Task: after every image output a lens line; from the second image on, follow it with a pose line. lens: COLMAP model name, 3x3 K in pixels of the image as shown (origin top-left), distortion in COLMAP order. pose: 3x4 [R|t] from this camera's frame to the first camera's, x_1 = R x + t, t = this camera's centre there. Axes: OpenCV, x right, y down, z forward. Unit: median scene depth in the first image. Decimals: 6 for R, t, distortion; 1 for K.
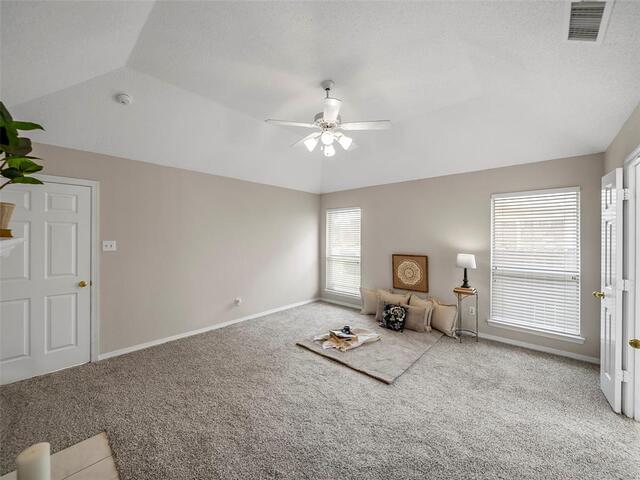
lens RADIAL K [[249.0, 0, 323.2], [0, 249.0, 242.1], [0, 0, 1]] dist [-0.001443, -0.000331]
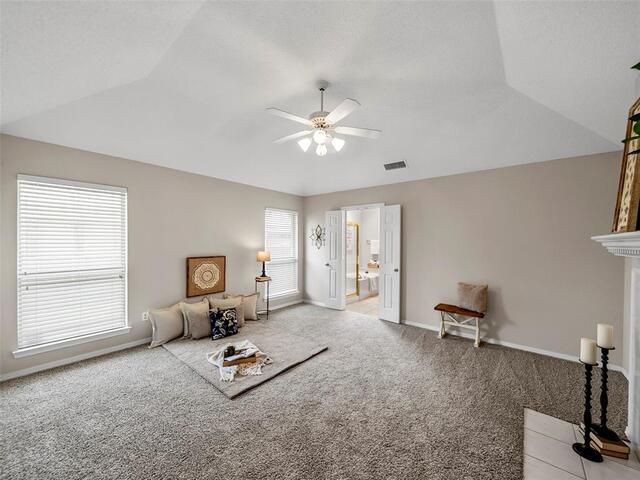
lens RADIAL K [[249.0, 0, 323.2], [0, 249.0, 242.1], [0, 0, 1]] dist [-0.001443, -0.000331]
pose [[-0.038486, -0.015363, 0.999141, -0.753398], [0.008065, 0.999844, 0.015684, -0.017389], [-0.999227, 0.008662, -0.038356, 0.754423]]
